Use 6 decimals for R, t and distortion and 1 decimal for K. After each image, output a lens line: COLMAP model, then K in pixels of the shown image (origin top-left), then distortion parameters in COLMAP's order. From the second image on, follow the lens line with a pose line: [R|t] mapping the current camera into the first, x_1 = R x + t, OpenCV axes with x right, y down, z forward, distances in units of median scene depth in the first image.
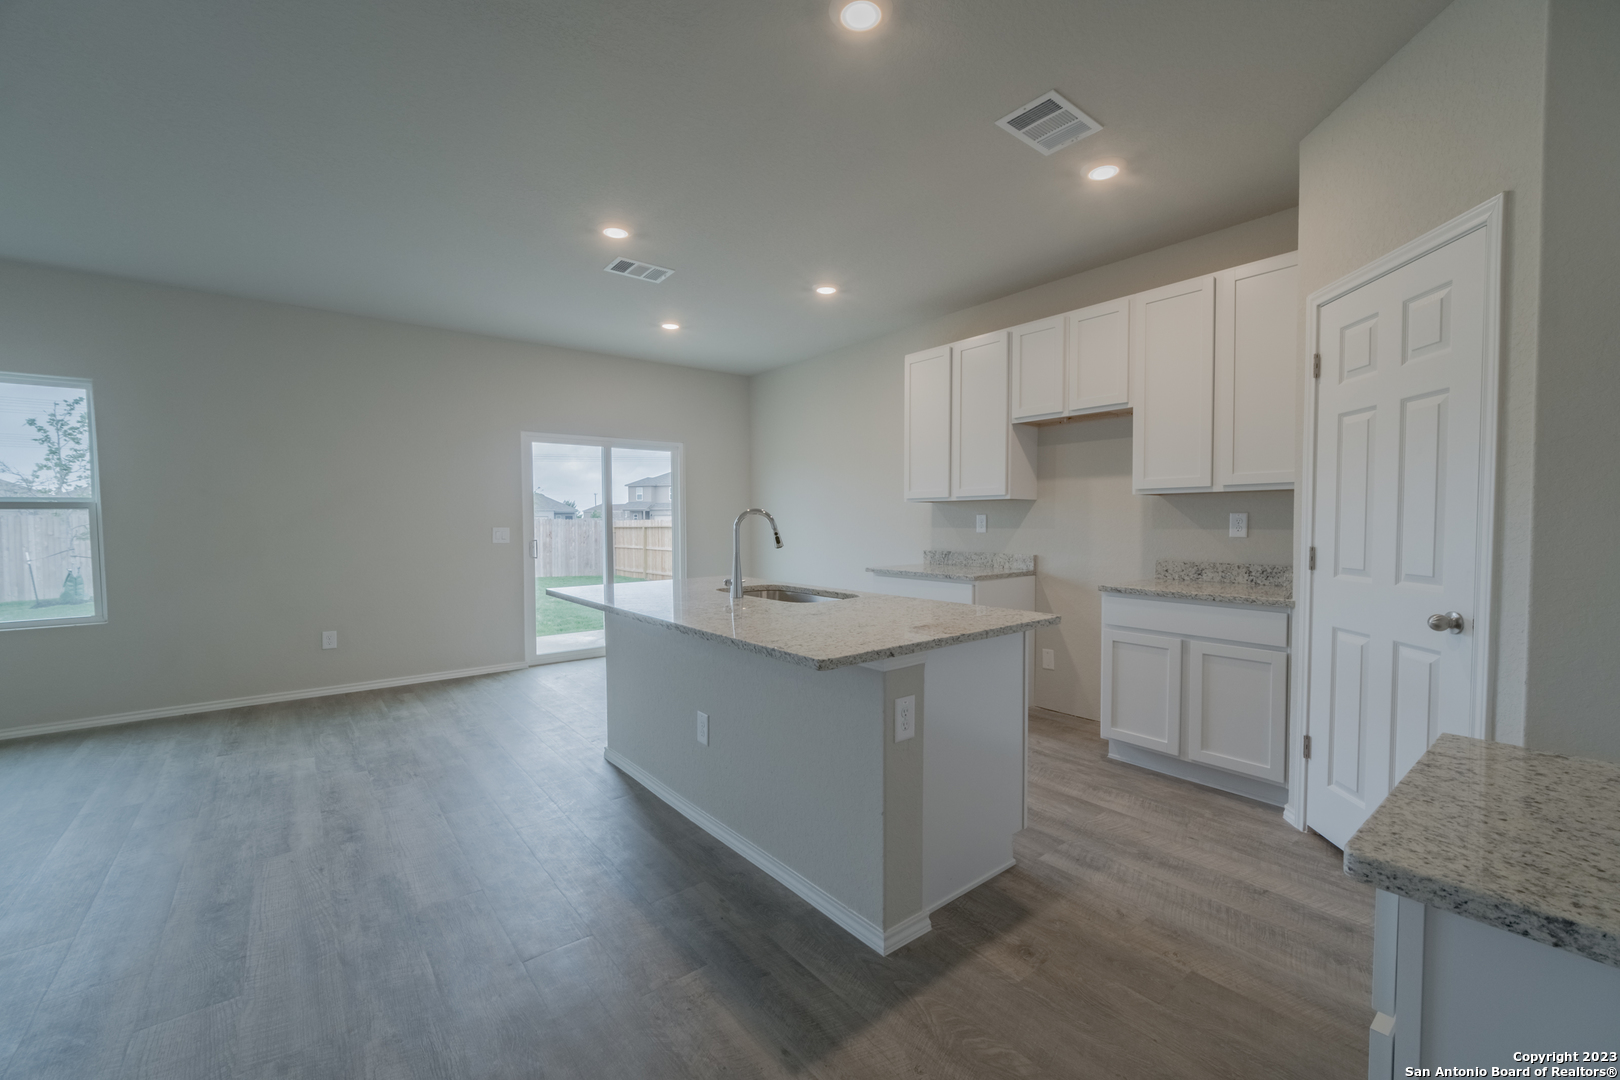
lens RADIAL K [[657.1, 0, 822.7], [0, 657.1, 547.7], [0, 0, 1]] dist [-0.005862, -0.000367]
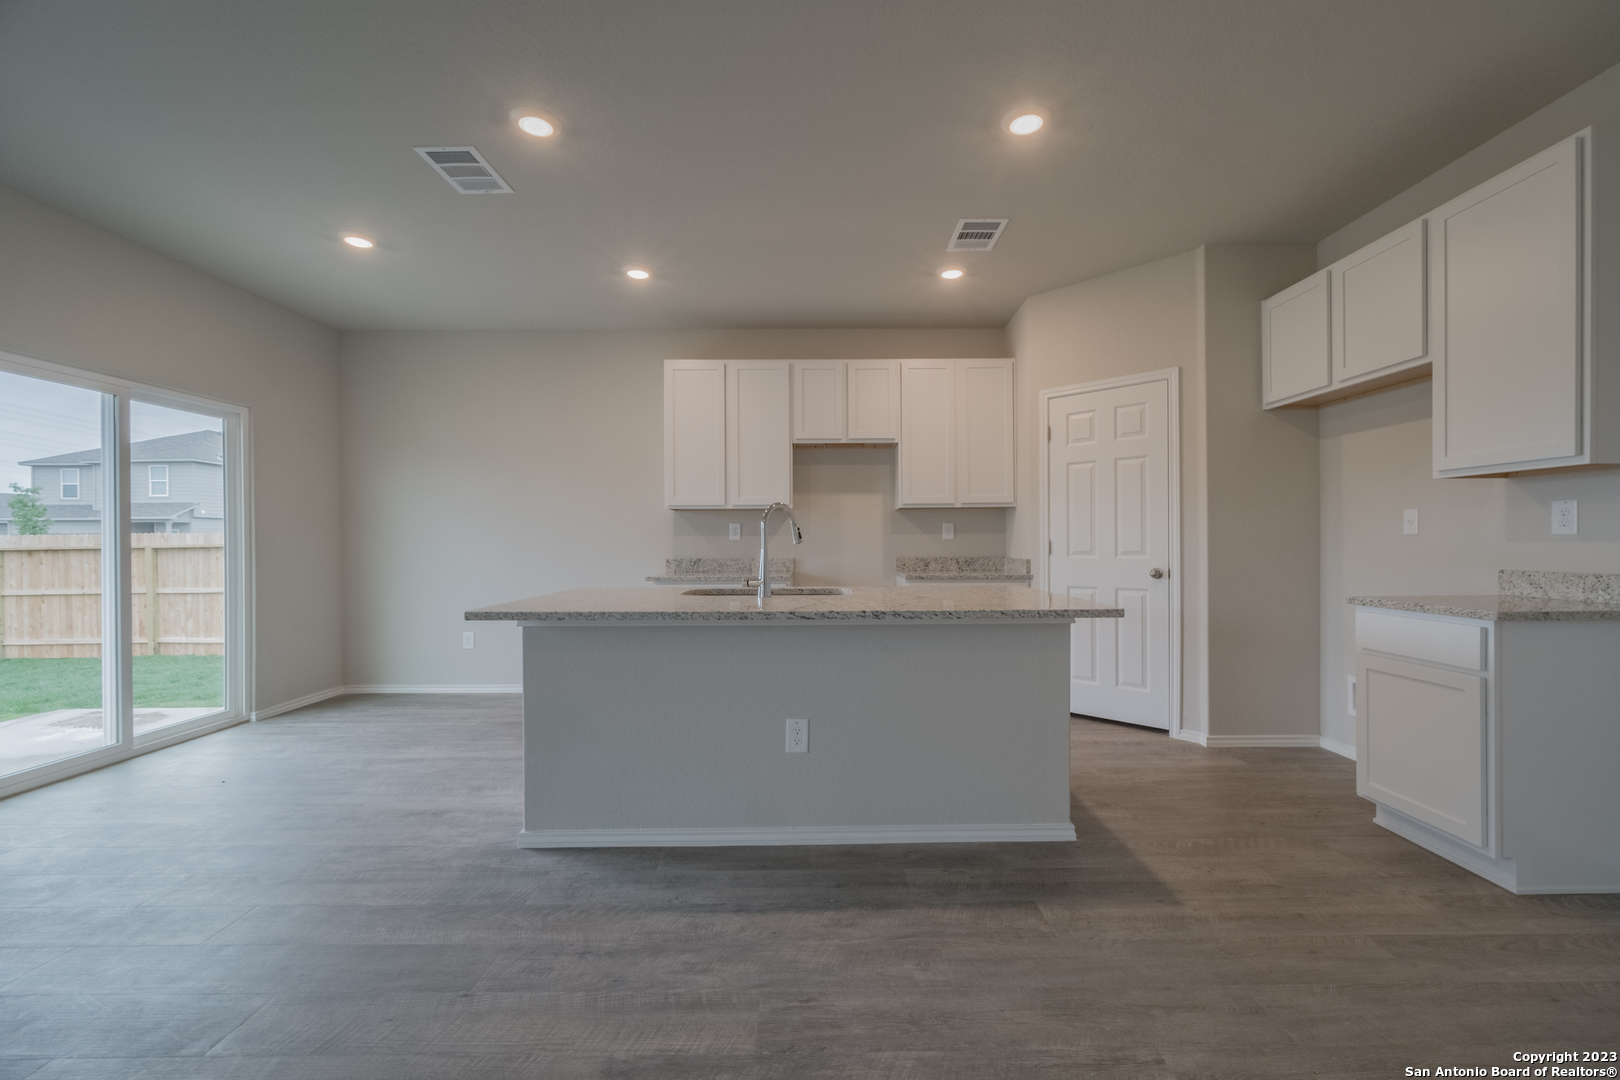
lens RADIAL K [[657.1, 0, 823.3], [0, 657.1, 545.7], [0, 0, 1]] dist [-0.005862, -0.000367]
pose [[0.626322, -0.002911, 0.779559, -0.677450], [0.035580, 0.999058, -0.024855, 0.024561], [-0.778752, 0.043304, 0.625835, 0.295328]]
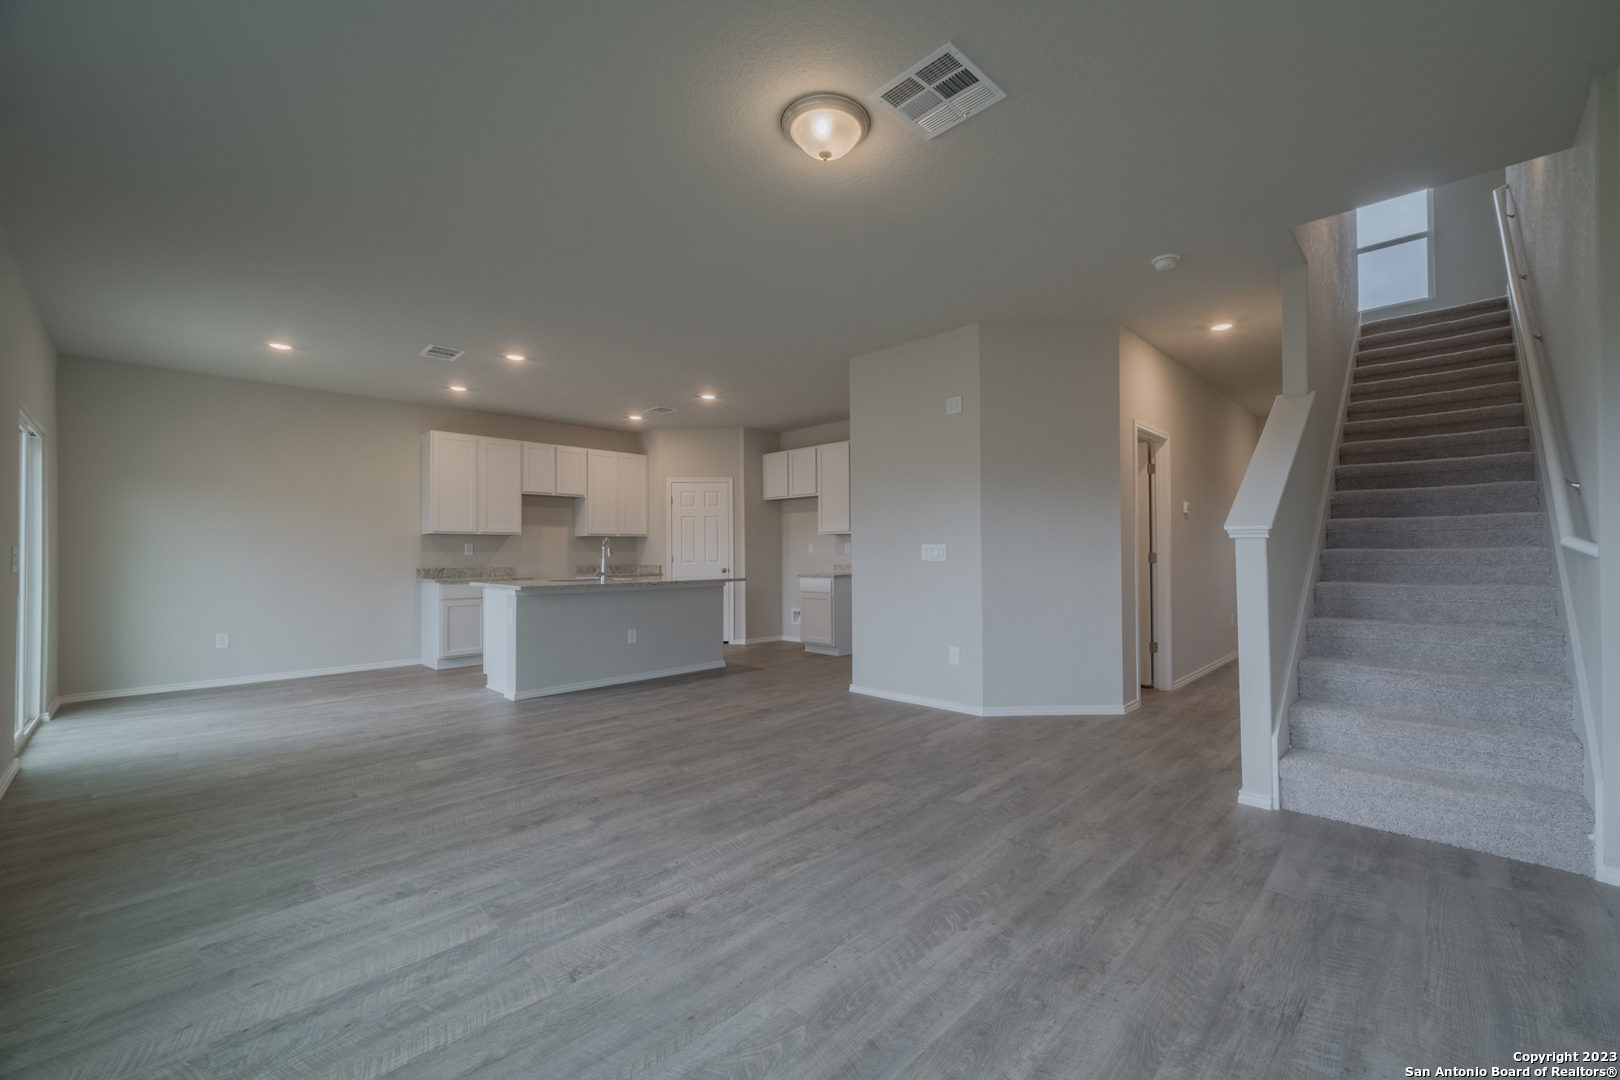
lens RADIAL K [[657.1, 0, 829.8], [0, 657.1, 543.5], [0, 0, 1]] dist [-0.005862, -0.000367]
pose [[-0.126602, 0.021384, 0.991723, -1.908658], [0.049605, 0.998653, -0.015201, 0.022022], [-0.990713, 0.047270, -0.127492, 0.468249]]
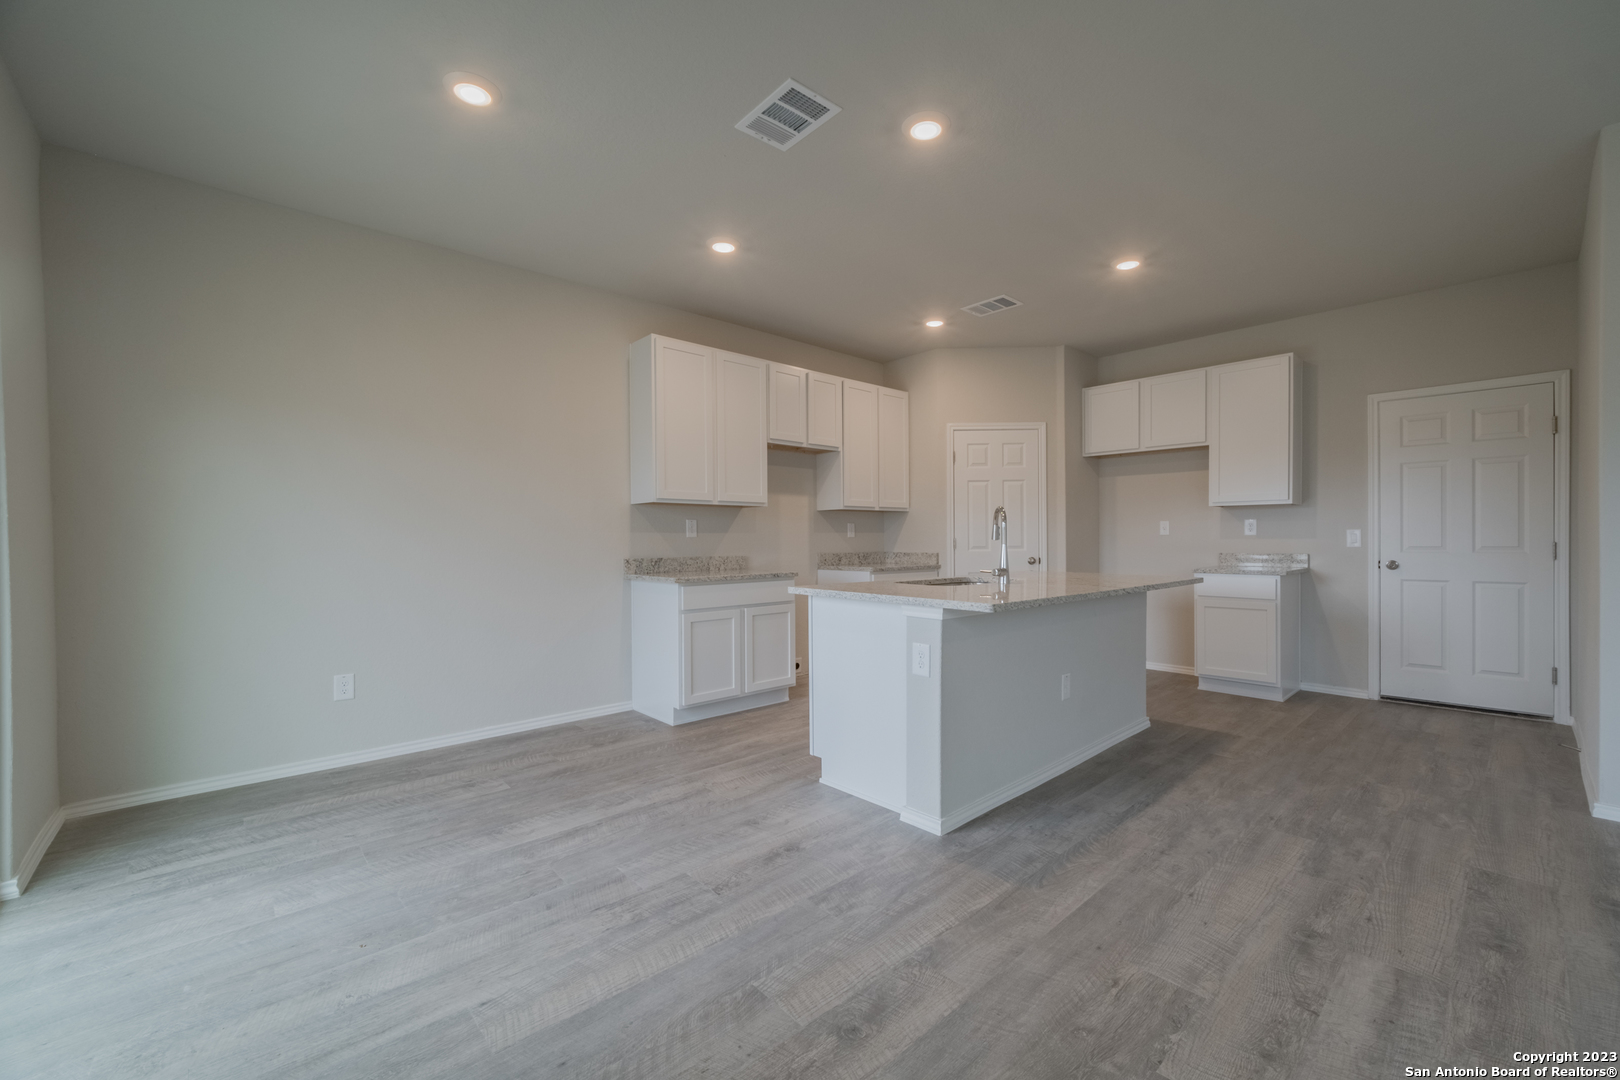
lens RADIAL K [[657.1, 0, 826.8], [0, 657.1, 544.1], [0, 0, 1]] dist [-0.005862, -0.000367]
pose [[-0.067653, -0.002082, 0.997707, -1.044964], [0.048540, 0.998807, 0.005376, -0.010767], [-0.996527, 0.048792, -0.067471, 1.162569]]
